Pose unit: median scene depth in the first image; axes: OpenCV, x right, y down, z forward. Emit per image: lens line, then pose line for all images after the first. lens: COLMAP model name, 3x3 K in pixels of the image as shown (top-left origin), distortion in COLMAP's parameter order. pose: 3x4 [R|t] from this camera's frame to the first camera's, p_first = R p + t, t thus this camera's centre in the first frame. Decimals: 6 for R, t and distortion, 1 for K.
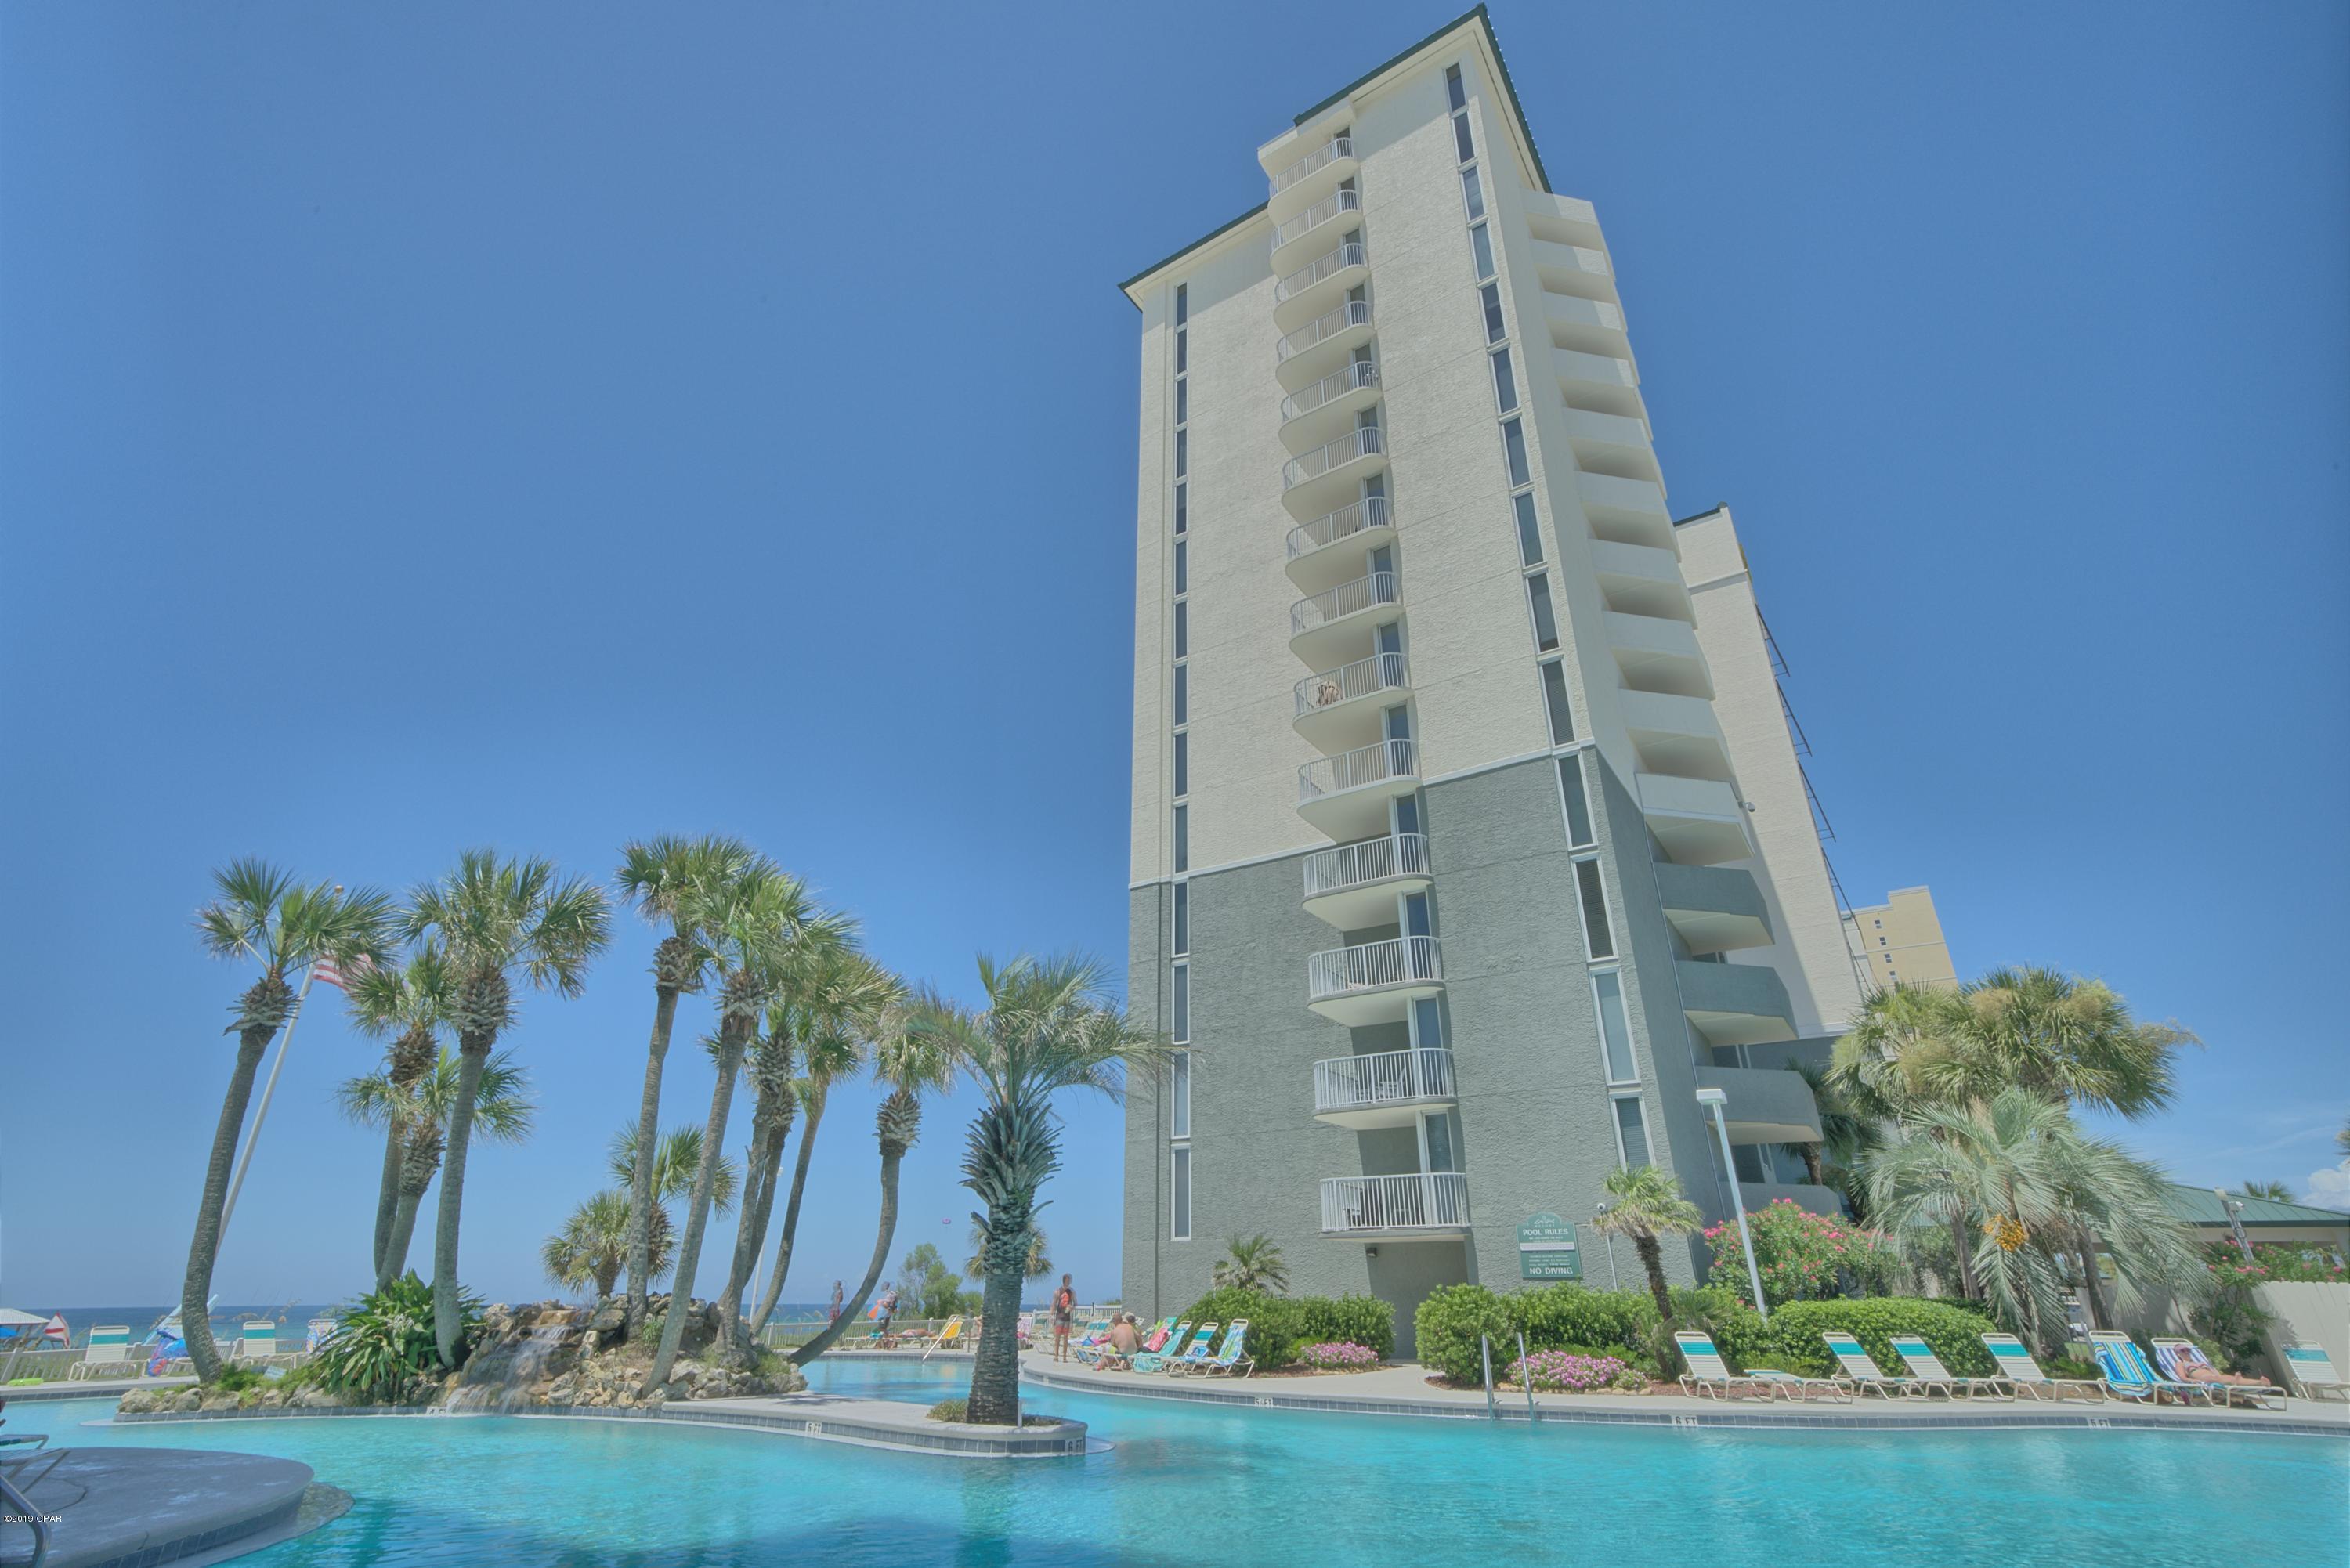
lens RADIAL K [[1096.6, 0, 1175.0], [0, 1096.6, 784.0], [0, 0, 1]] dist [-0.000589, 0.014655]
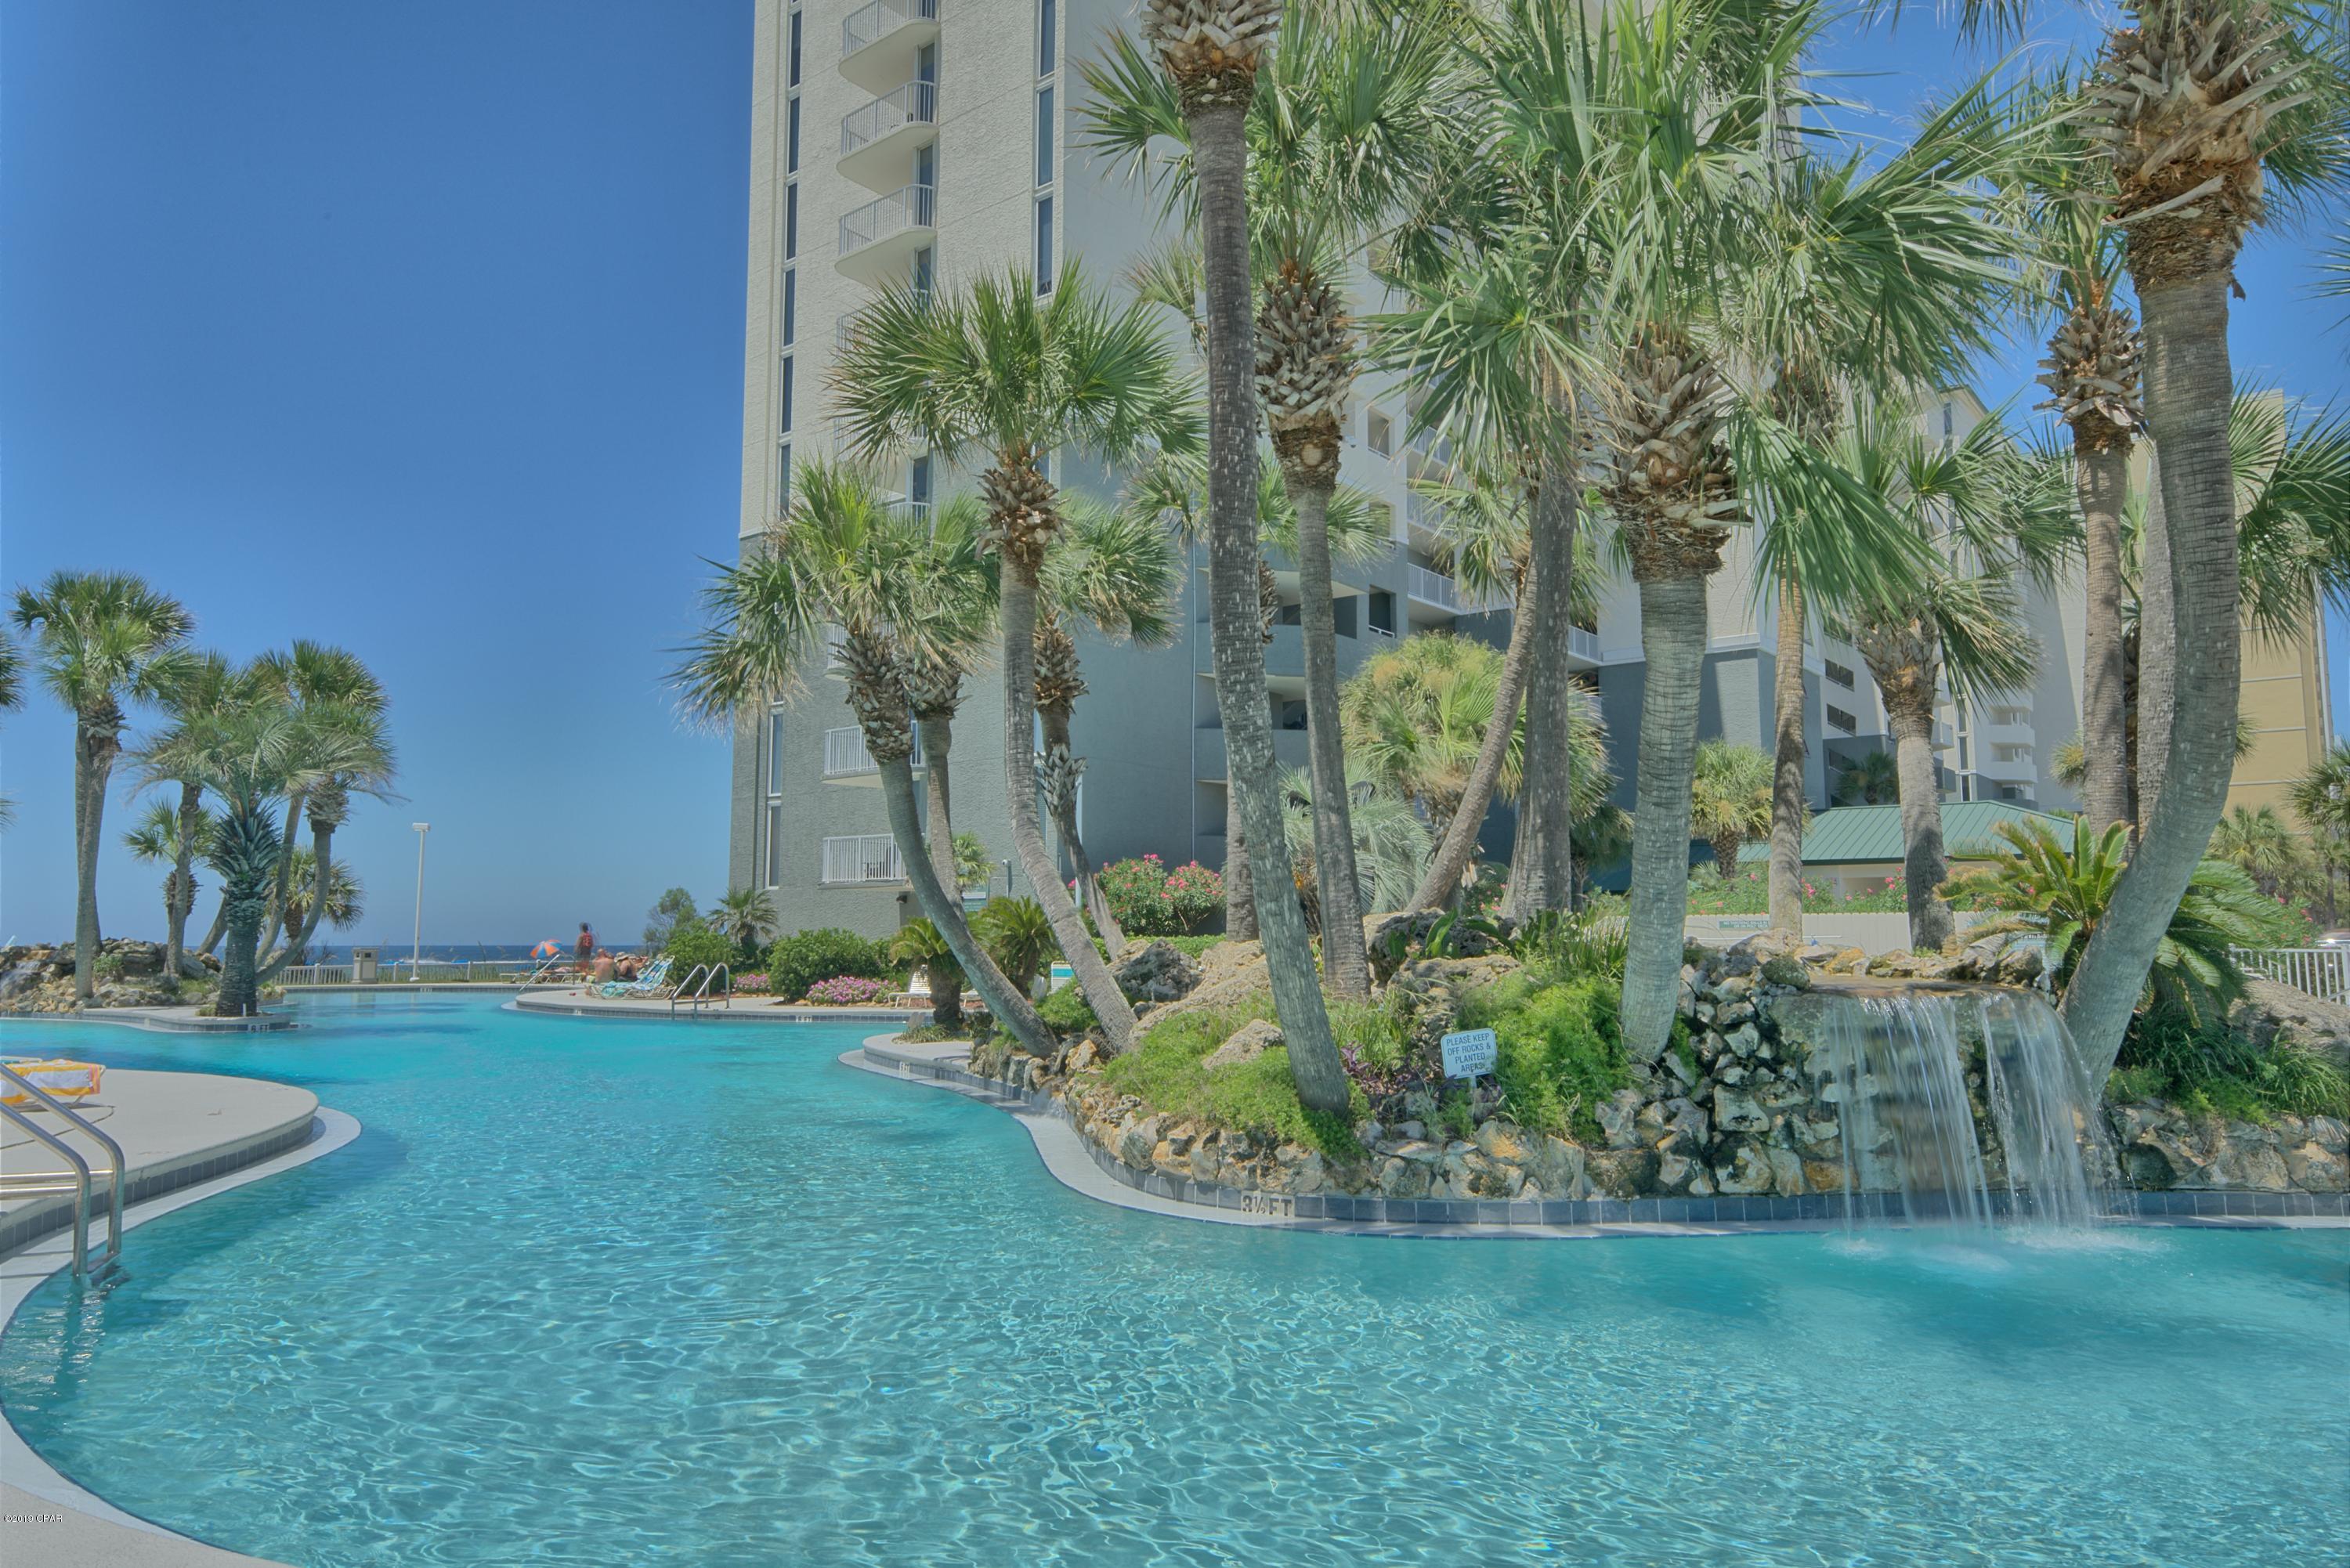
lens RADIAL K [[1541.9, 0, 1175.0], [0, 1541.9, 784.0], [0, 0, 1]] dist [0.032019, 0.005913]
pose [[0.995674, -0.011855, -0.092153, 0.850036], [0.041651, 0.943537, 0.328639, -0.235417], [0.083053, -0.331055, 0.939949, -0.511661]]
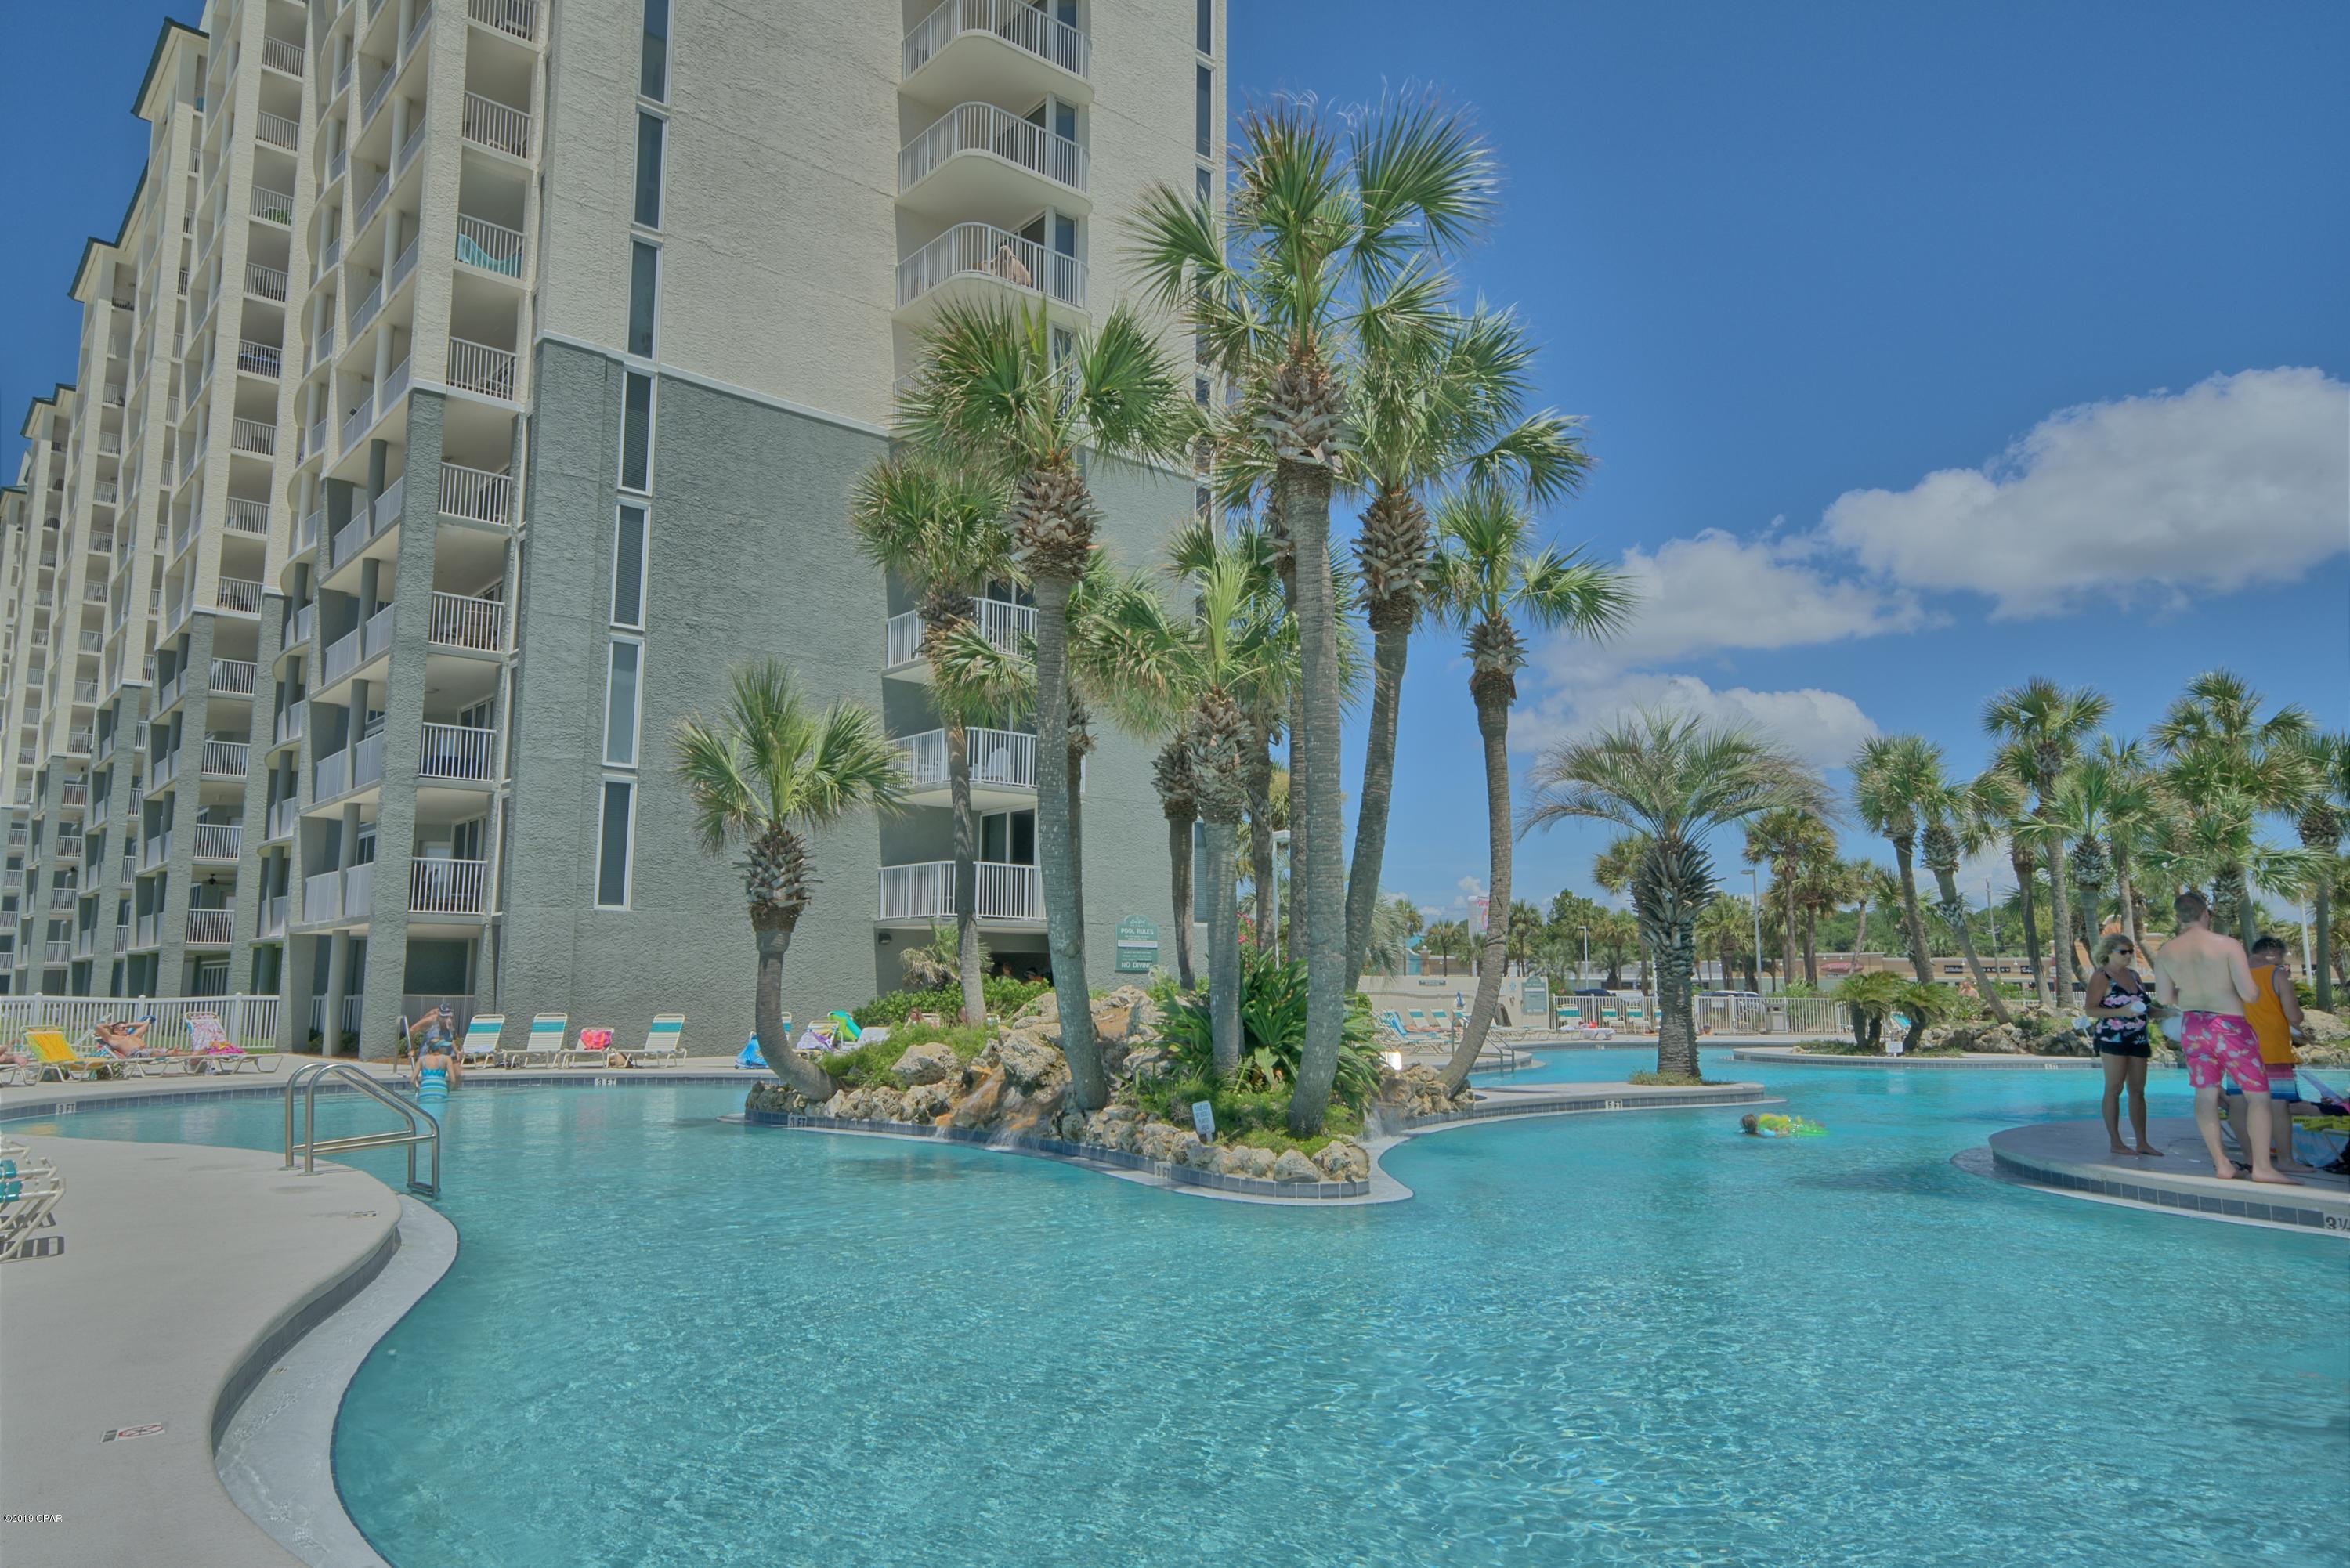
lens RADIAL K [[1541.9, 0, 1175.0], [0, 1541.9, 784.0], [0, 0, 1]] dist [0.032019, 0.005913]
pose [[0.279464, 0.141032, 0.949742, -1.304840], [-0.413703, 0.910312, -0.013444, 0.347229], [-0.866458, -0.389155, 0.312745, 0.707840]]
